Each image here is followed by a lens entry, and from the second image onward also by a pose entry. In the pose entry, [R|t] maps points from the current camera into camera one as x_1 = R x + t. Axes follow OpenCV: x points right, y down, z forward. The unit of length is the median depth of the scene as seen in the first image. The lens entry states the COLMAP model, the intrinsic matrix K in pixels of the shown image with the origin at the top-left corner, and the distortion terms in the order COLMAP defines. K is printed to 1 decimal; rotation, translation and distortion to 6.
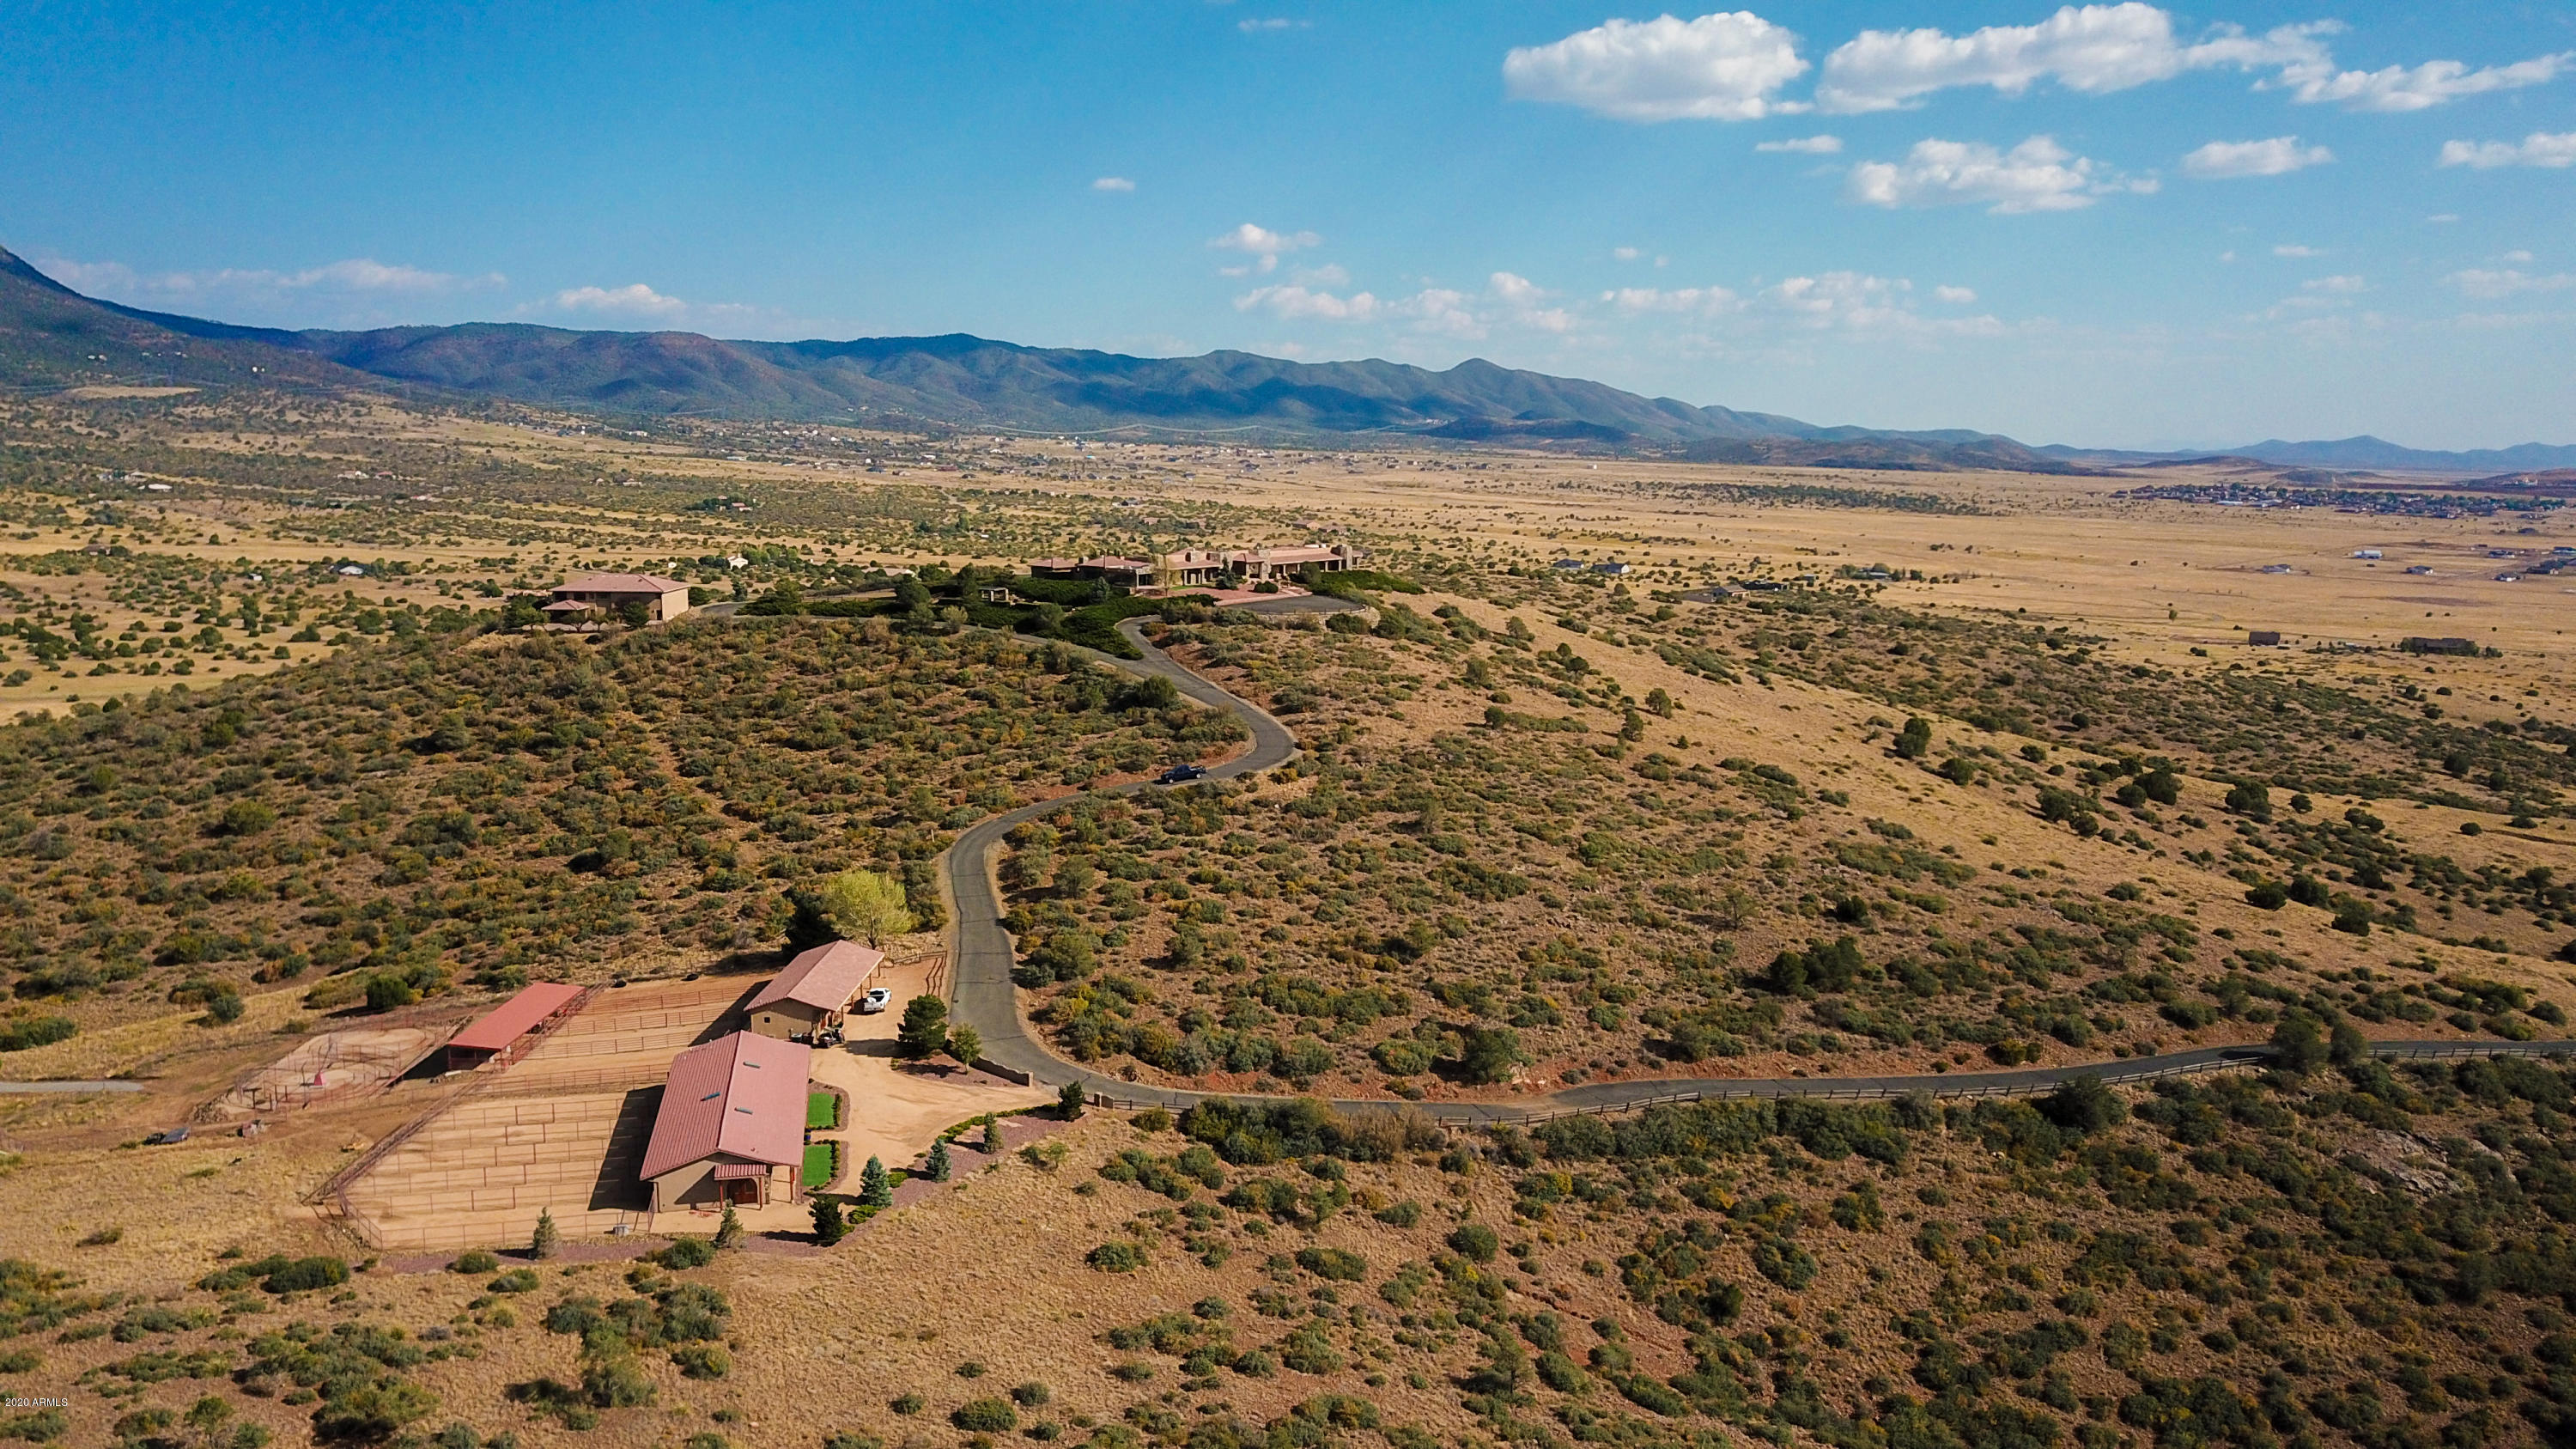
lens RADIAL K [[1976.6, 0, 1264.5], [0, 1976.6, 731.0], [0, 0, 1]] dist [0.018161, -0.016554]
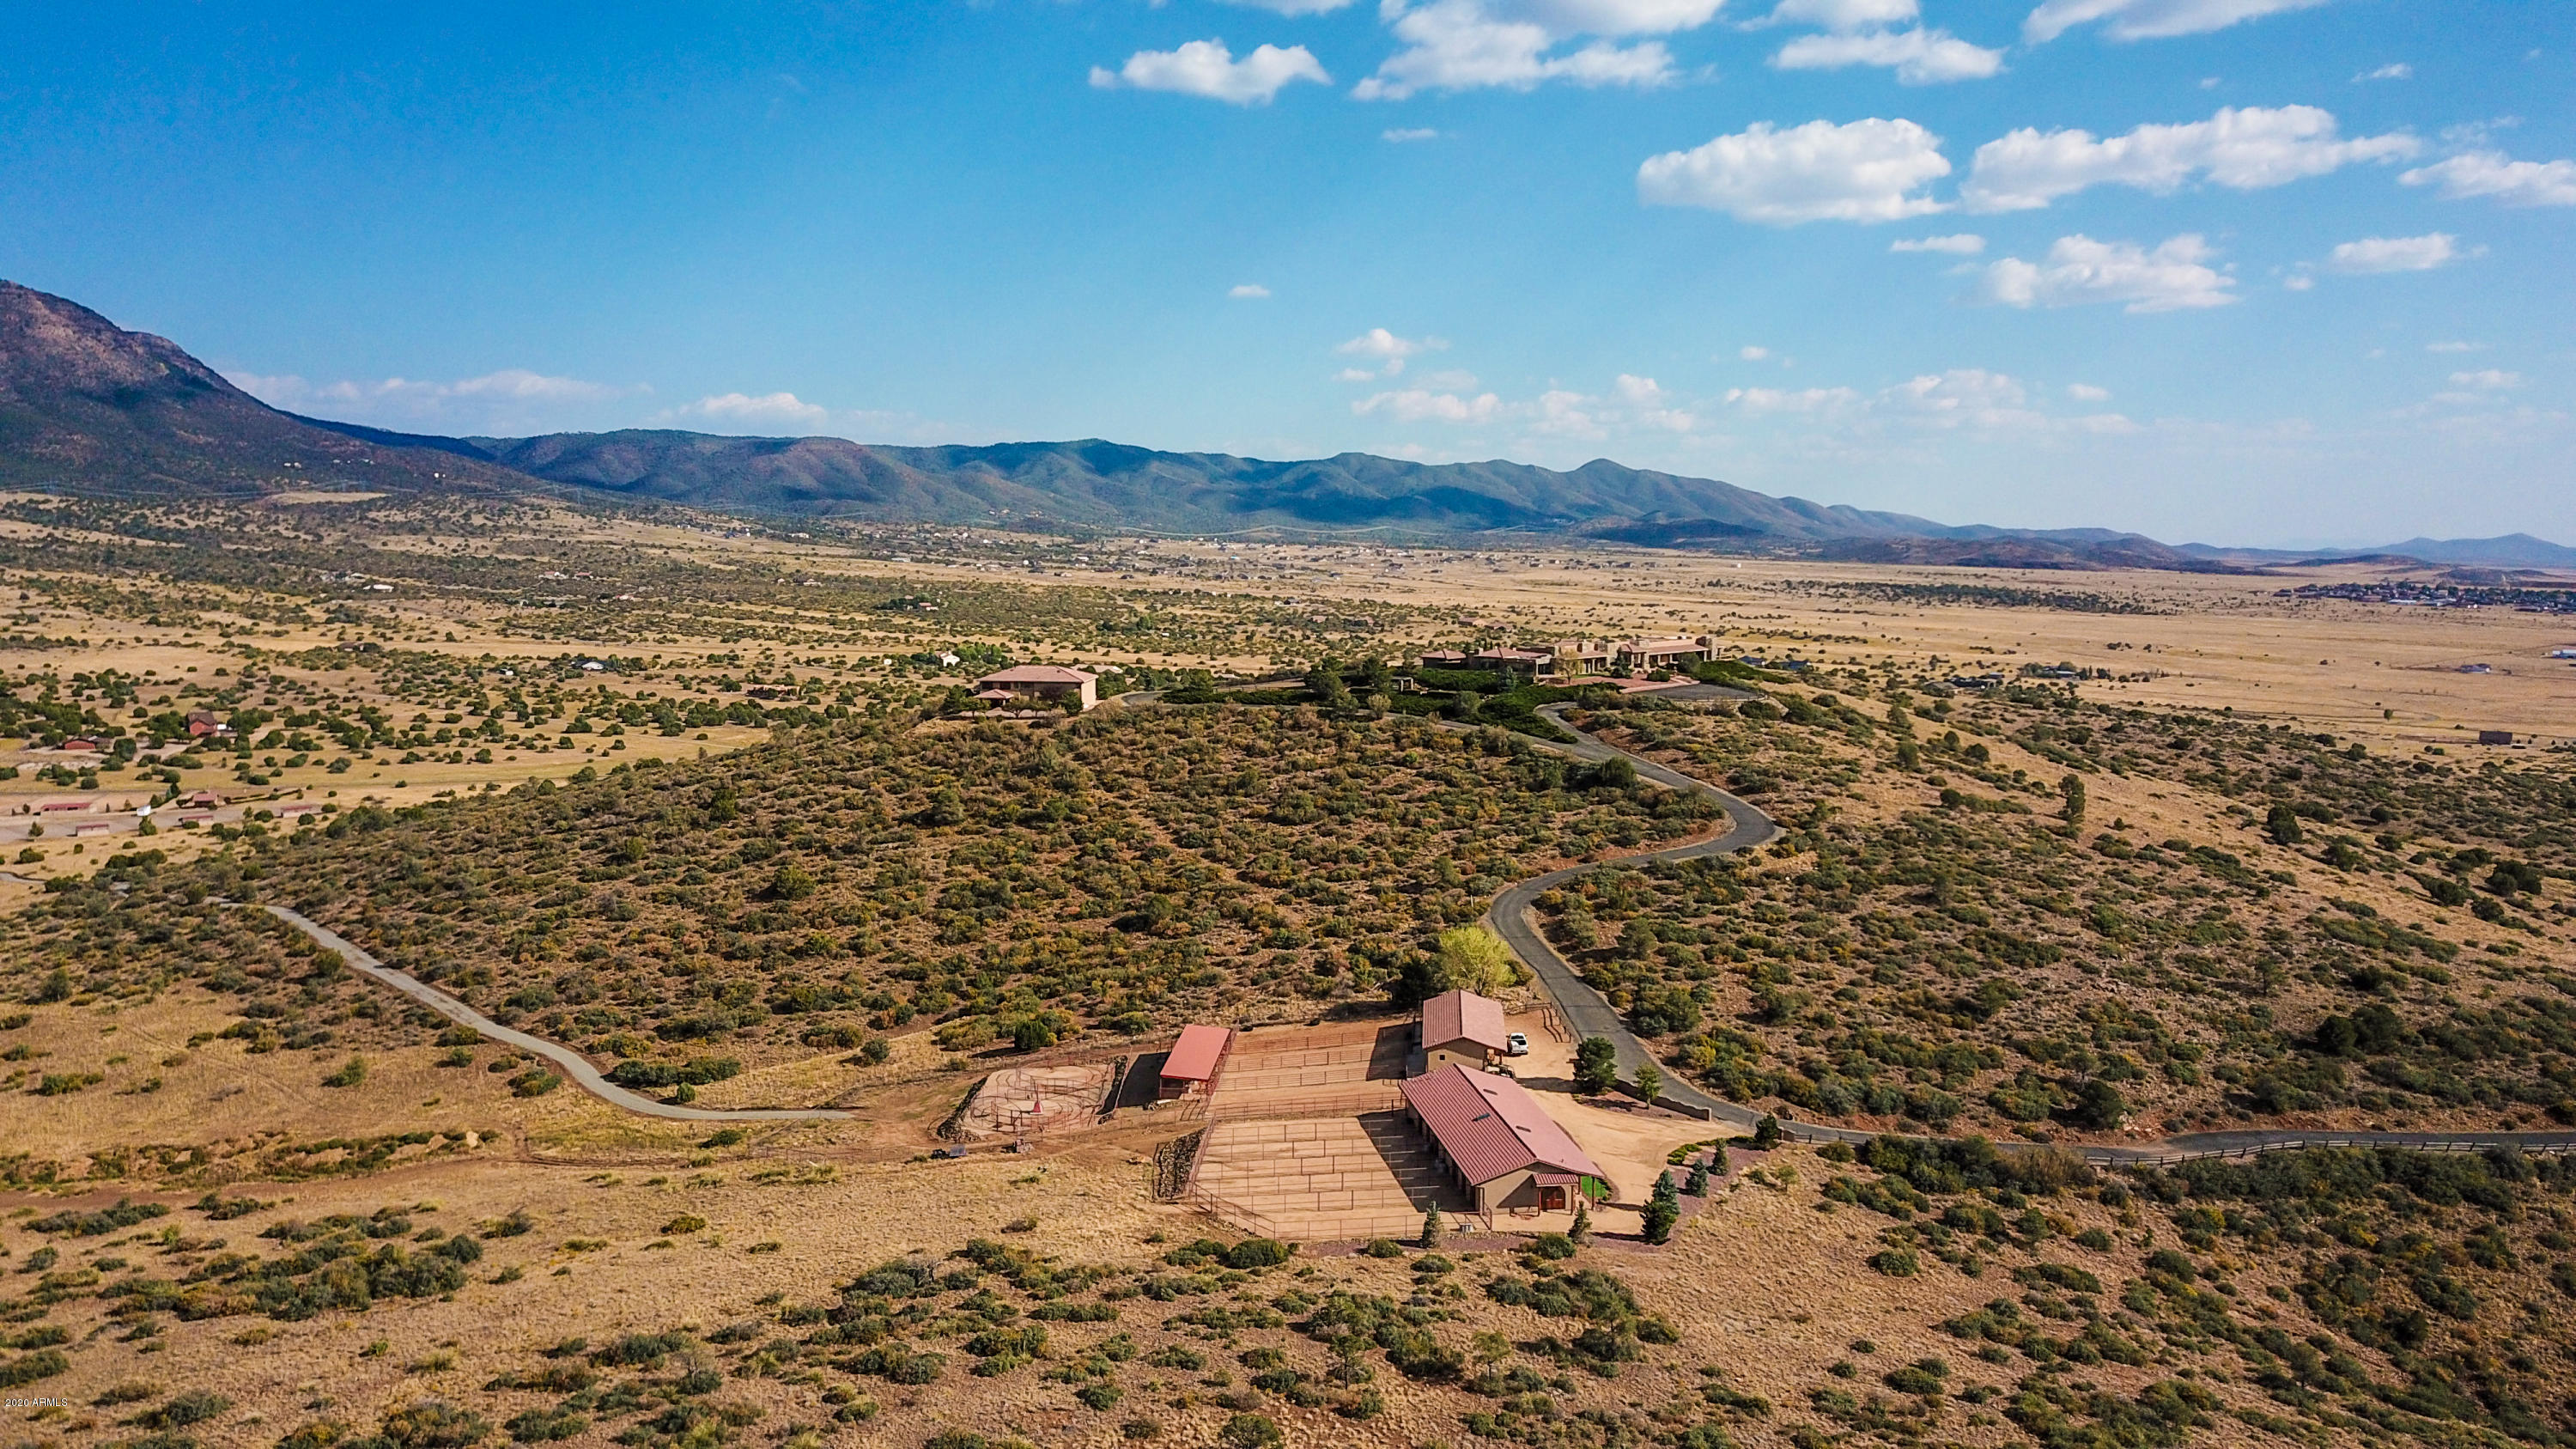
lens RADIAL K [[1976.6, 0, 1264.5], [0, 1976.6, 731.0], [0, 0, 1]] dist [0.018161, -0.016554]
pose [[0.998218, 0.003472, -0.059566, -0.109370], [-0.006445, 0.998739, -0.049782, 0.007145], [0.059318, 0.050077, 0.996982, -0.044446]]
